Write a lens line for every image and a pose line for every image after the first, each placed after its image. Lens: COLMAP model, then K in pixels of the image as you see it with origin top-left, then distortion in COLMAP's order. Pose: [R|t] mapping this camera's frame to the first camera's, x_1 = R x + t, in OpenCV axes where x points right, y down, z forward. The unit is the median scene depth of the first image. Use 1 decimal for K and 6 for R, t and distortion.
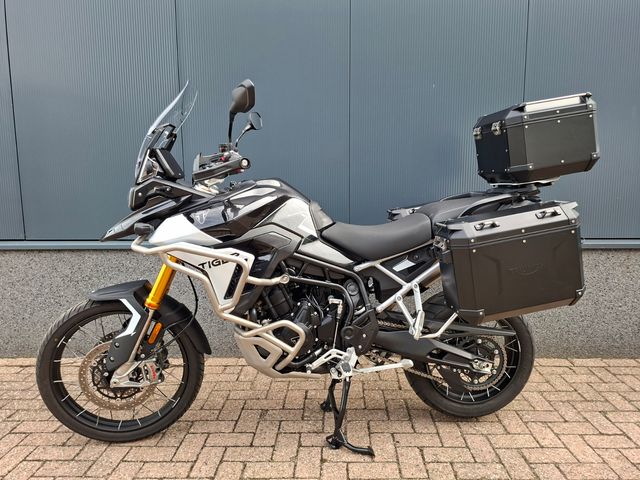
lens RADIAL K [[425.7, 0, 323.8], [0, 425.7, 238.9], [0, 0, 1]] dist [0.013260, -0.019131]
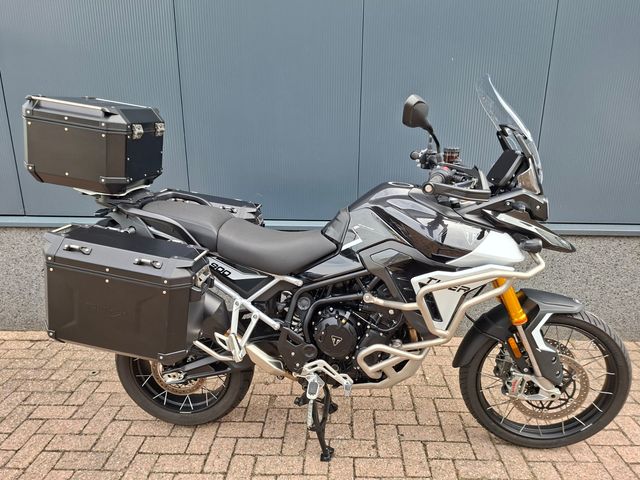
lens RADIAL K [[425.7, 0, 325.0], [0, 425.7, 232.9], [0, 0, 1]] dist [0.013260, -0.019131]
pose [[0.999904, 0.013437, 0.003297, -0.025801], [-0.013771, 0.989557, 0.143485, -0.165089], [-0.001334, -0.143517, 0.989647, 0.043360]]
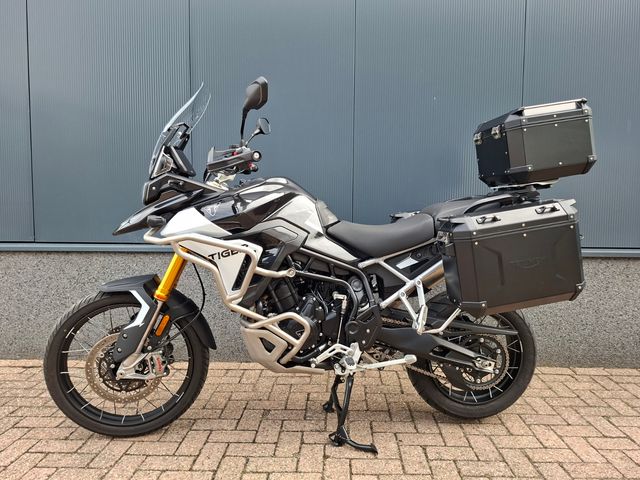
lens RADIAL K [[425.7, 0, 321.3], [0, 425.7, 237.2], [0, 0, 1]] dist [0.013260, -0.019131]
pose [[0.999895, 0.013771, -0.004559, -0.014729], [-0.014023, 0.998044, -0.060924, 0.066545], [0.003711, 0.060981, 0.998132, -0.026780]]
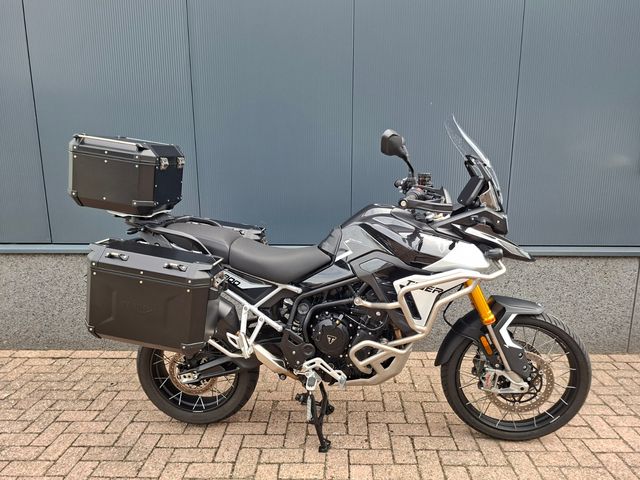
lens RADIAL K [[425.7, 0, 323.1], [0, 425.7, 243.0], [0, 0, 1]] dist [0.013260, -0.019131]
pose [[0.999986, 0.005358, 0.000318, -0.017602], [-0.005367, 0.997609, 0.068898, -0.117859], [0.000052, -0.068898, 0.997624, -0.124572]]
